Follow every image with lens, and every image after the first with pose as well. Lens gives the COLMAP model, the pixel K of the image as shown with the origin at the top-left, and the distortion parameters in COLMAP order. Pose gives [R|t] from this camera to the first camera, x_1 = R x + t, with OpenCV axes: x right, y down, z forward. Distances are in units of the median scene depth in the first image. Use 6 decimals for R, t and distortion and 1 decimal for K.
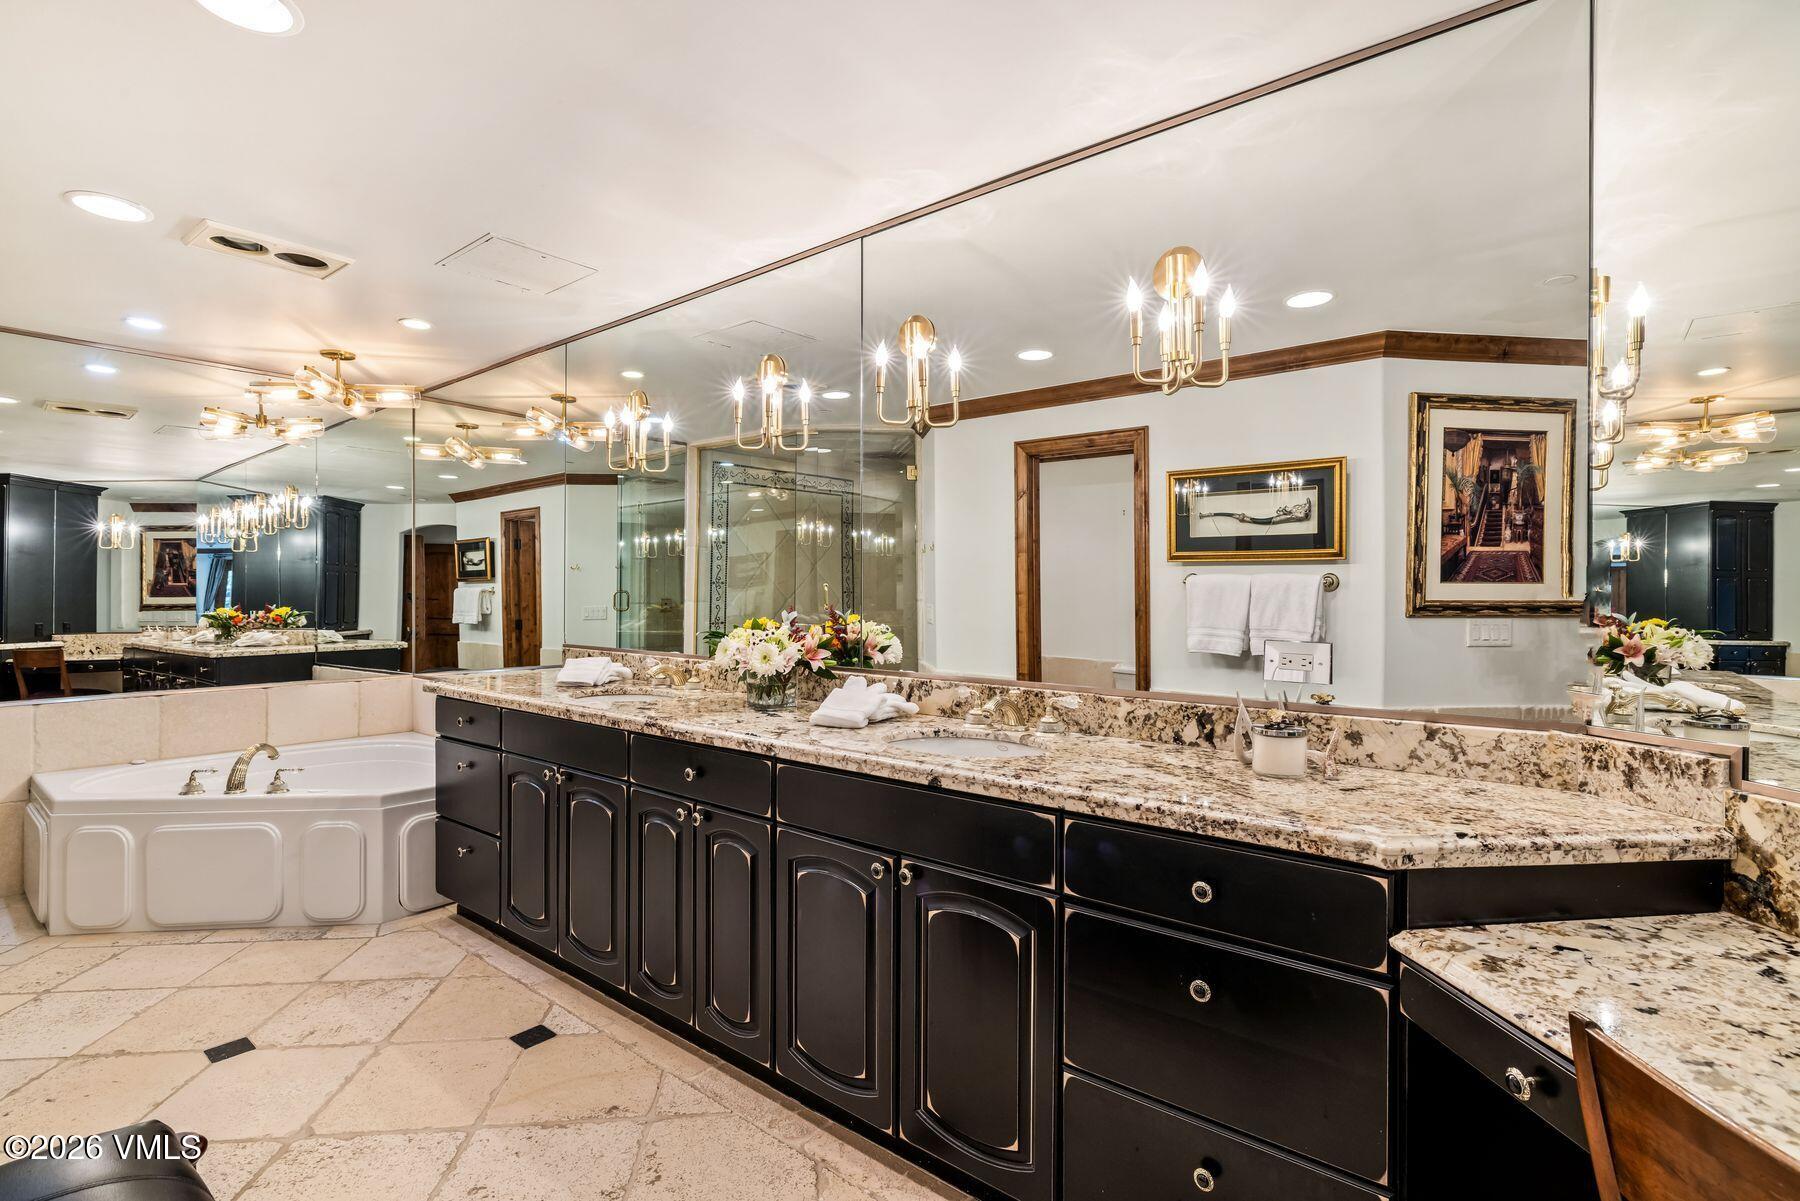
lens RADIAL K [[828.1, 0, 888.2], [0, 828.1, 603.1], [0, 0, 1]] dist [-0.002024, 0.002279]
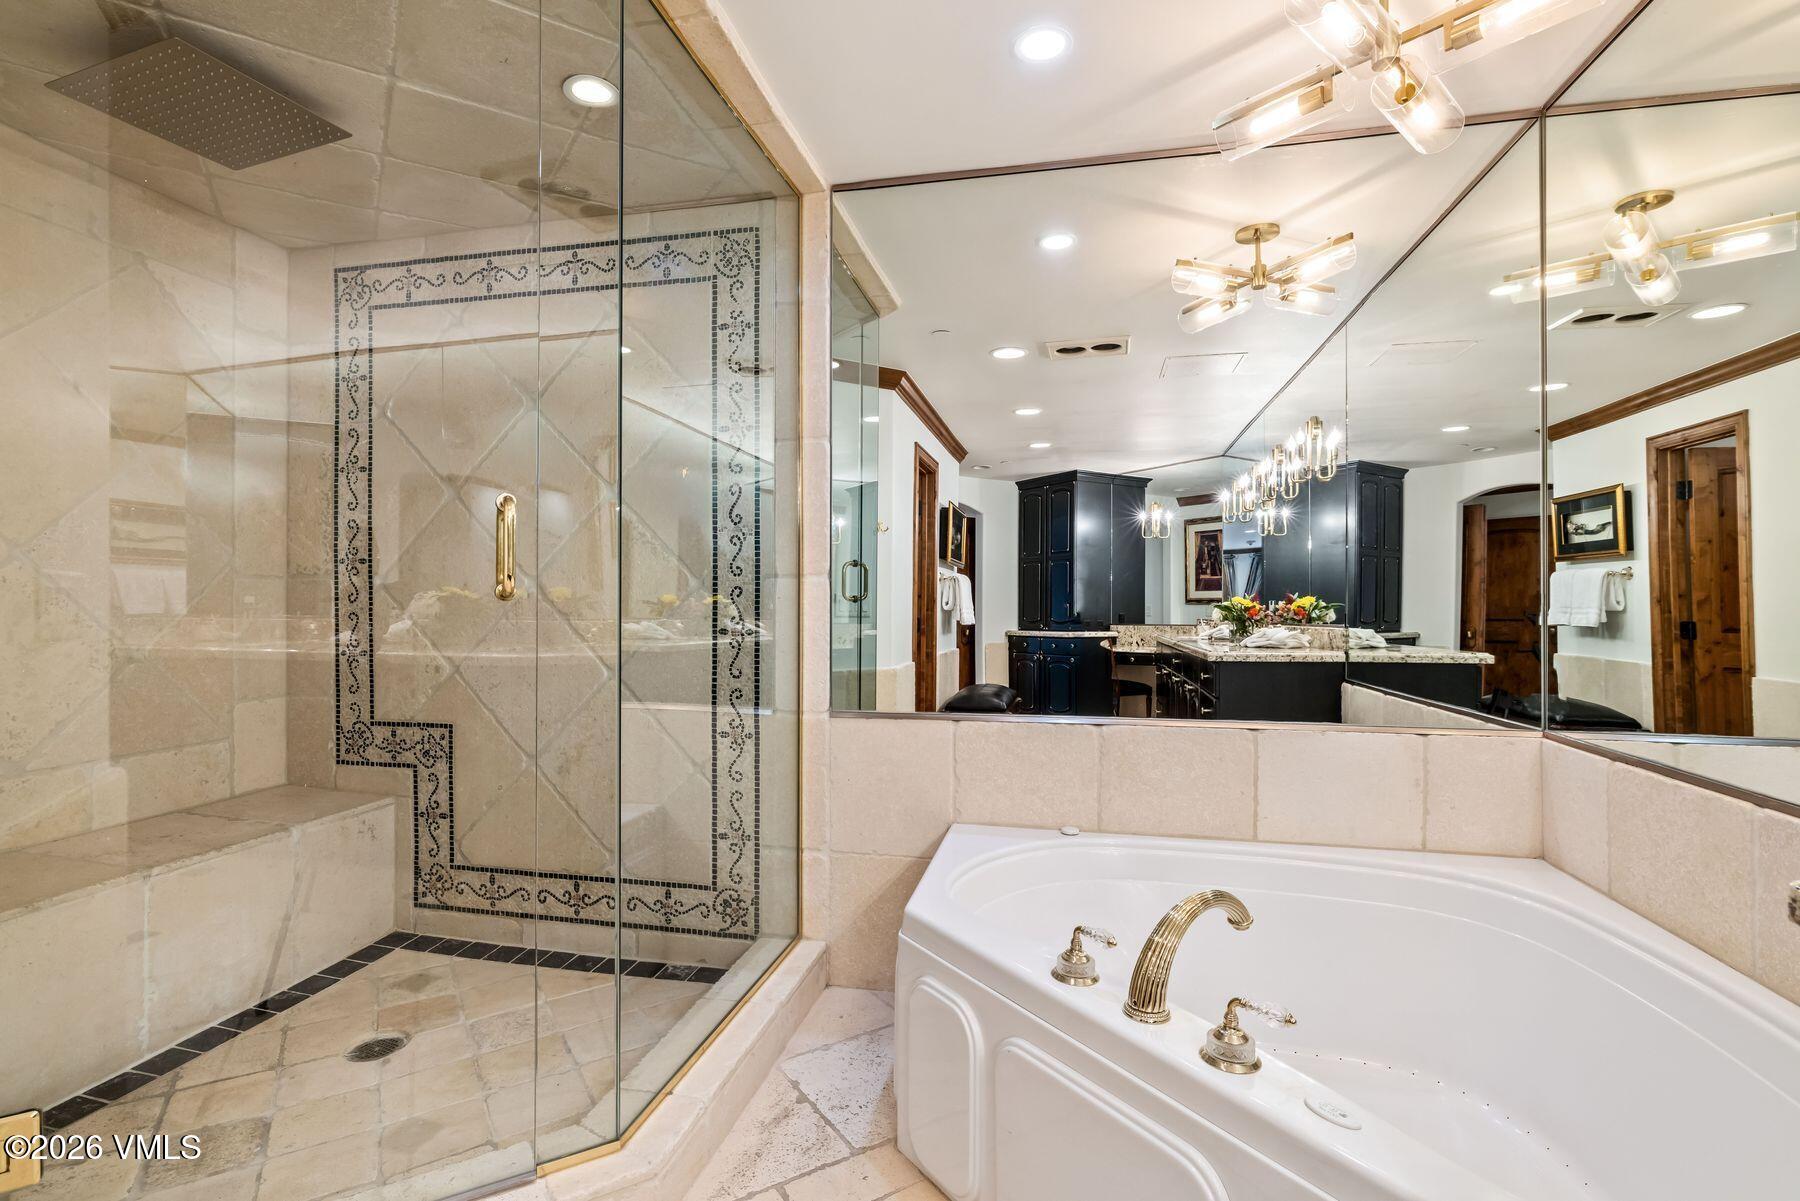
lens RADIAL K [[828.1, 0, 888.9], [0, 828.1, 602.1], [0, 0, 1]] dist [-0.002024, 0.002279]
pose [[0.440209, 0.002749, -0.897891, -0.202891], [-0.007549, 0.999971, -0.000640, 0.011989], [0.897863, 0.007060, 0.440217, 0.297975]]
